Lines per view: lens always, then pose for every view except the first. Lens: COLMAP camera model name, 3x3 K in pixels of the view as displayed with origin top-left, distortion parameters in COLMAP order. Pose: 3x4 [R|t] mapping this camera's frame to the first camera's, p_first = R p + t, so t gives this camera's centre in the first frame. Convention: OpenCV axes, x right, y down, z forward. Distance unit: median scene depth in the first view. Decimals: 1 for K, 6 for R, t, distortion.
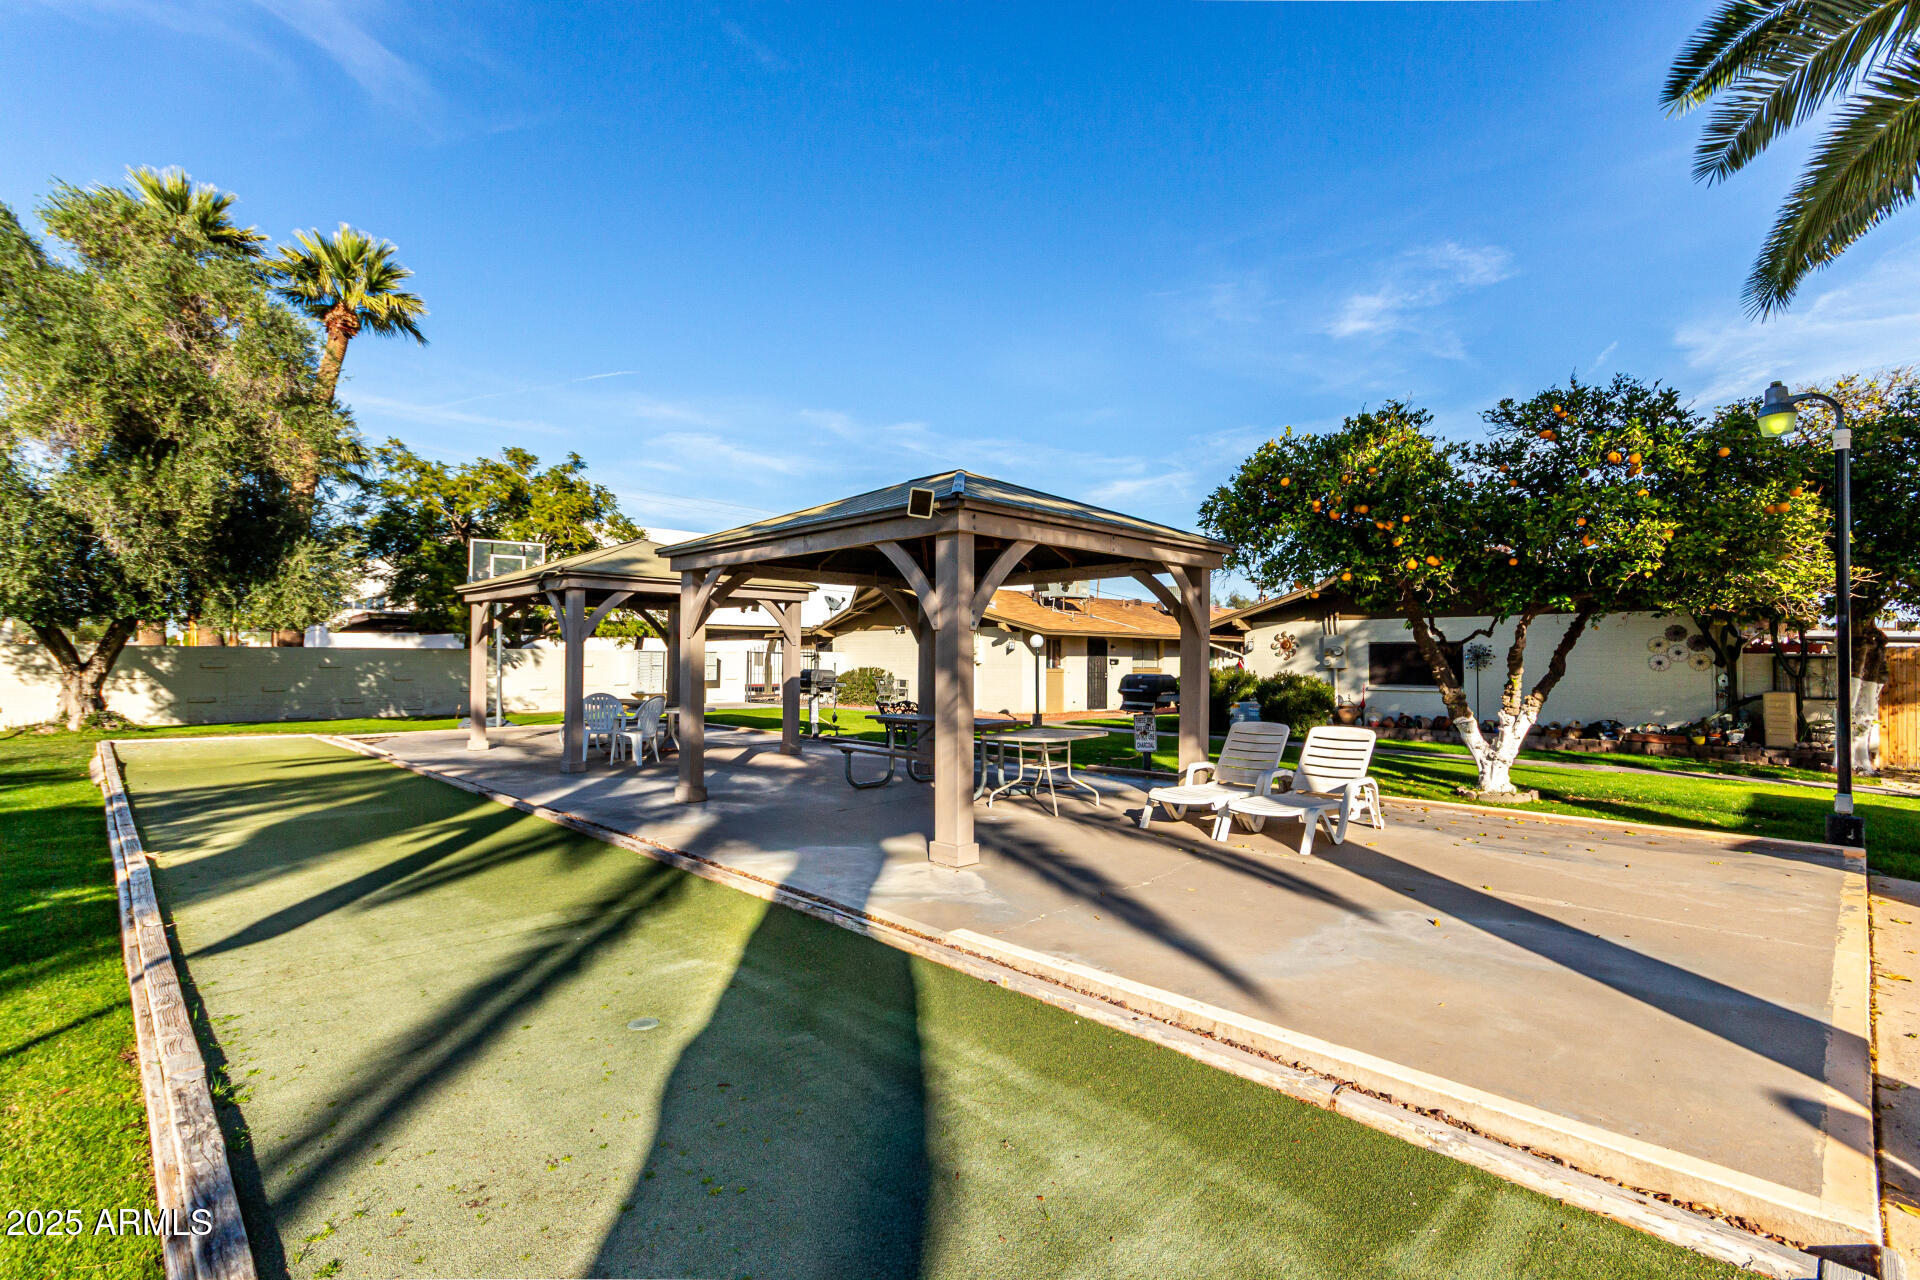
lens RADIAL K [[888.9, 0, 960.8], [0, 888.9, 644.2], [0, 0, 1]] dist [0.001705, 0.001921]
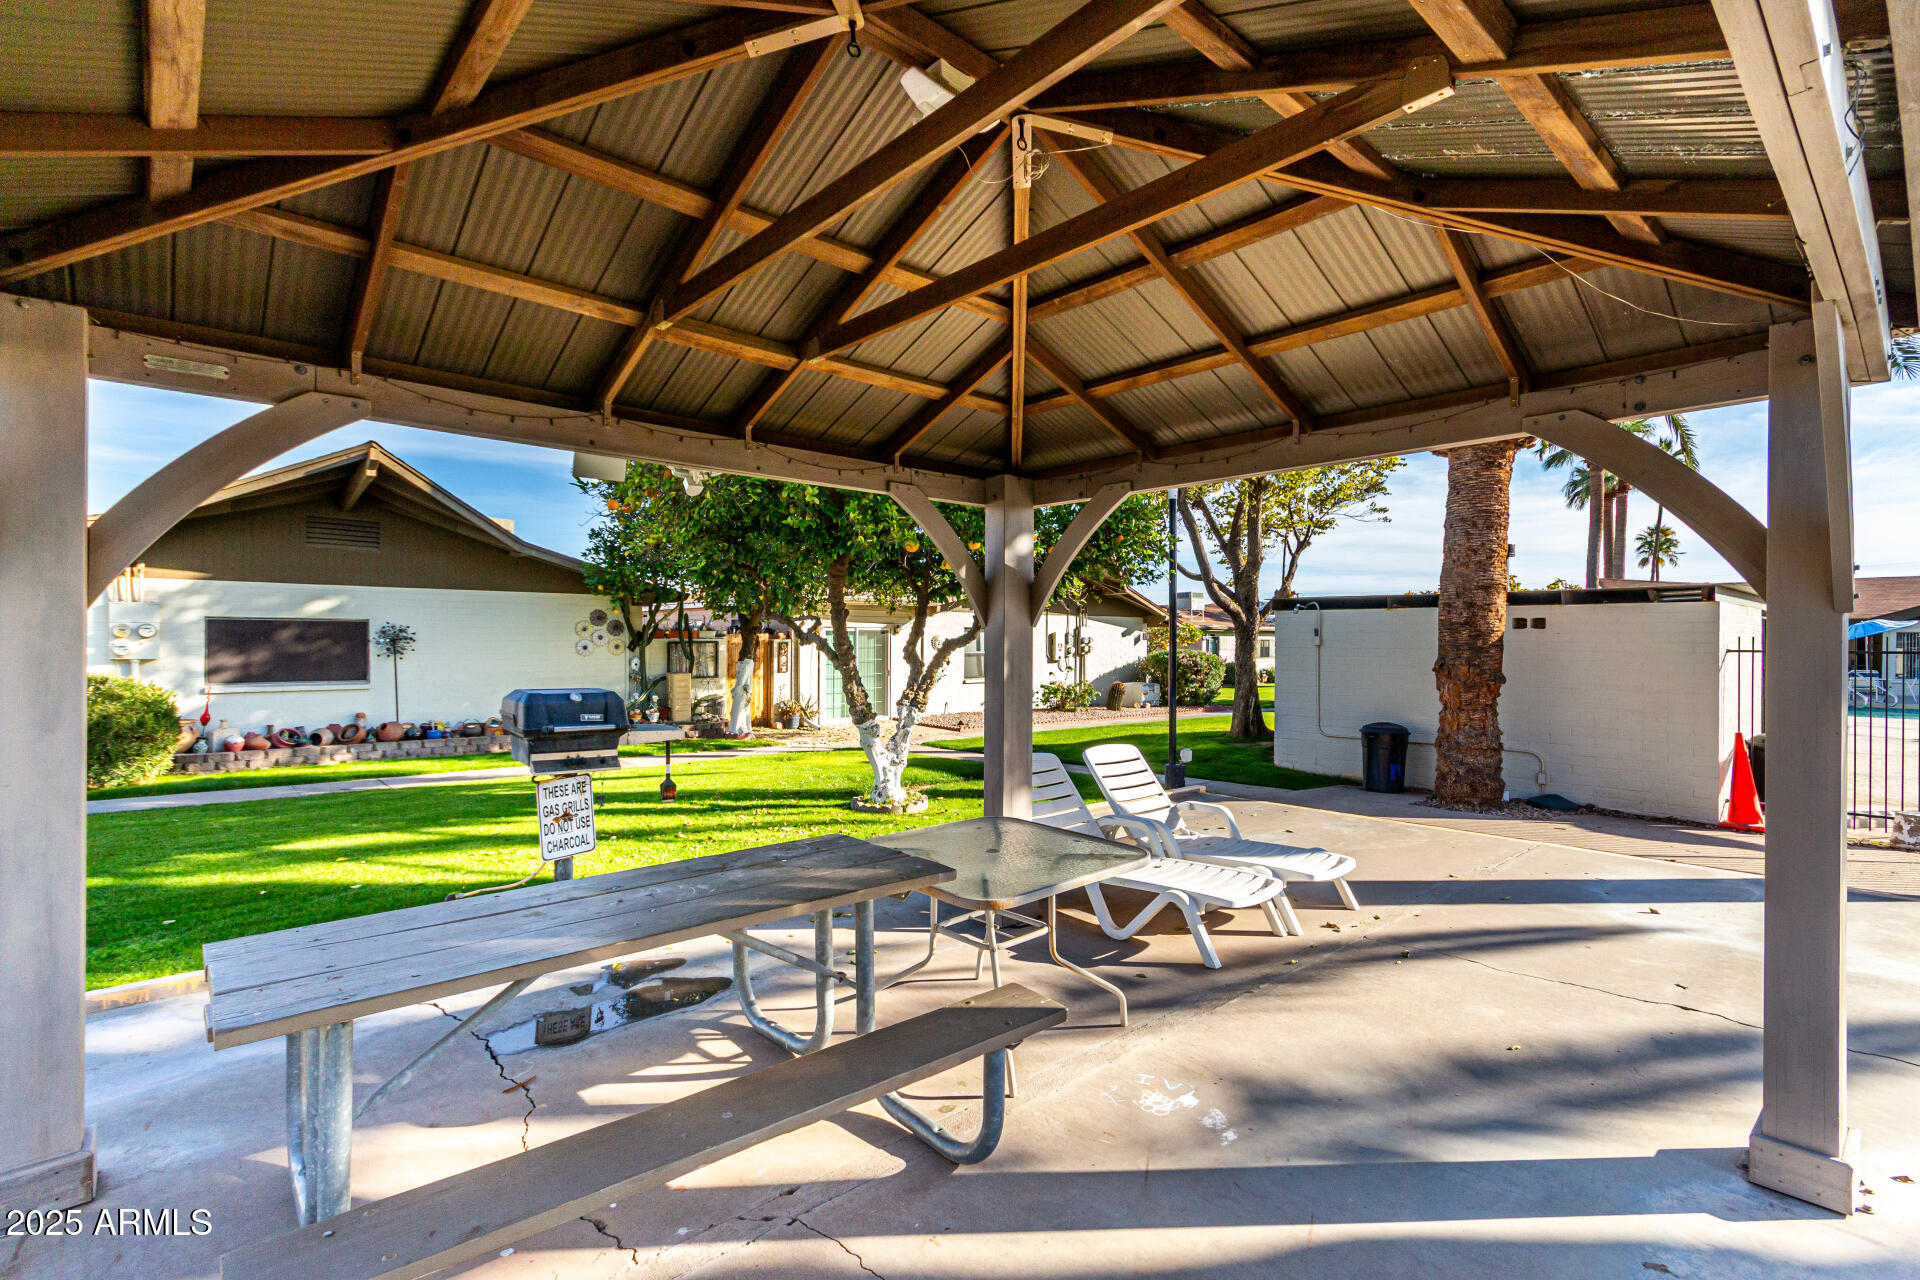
lens RADIAL K [[888.9, 0, 960.6], [0, 888.9, 641.8], [0, 0, 1]] dist [0.001705, 0.001921]
pose [[0.046388, 0.002101, 0.998921, -0.148873], [-0.022606, 0.999744, -0.001053, 0.005767], [-0.998668, -0.022532, 0.046423, 0.478102]]
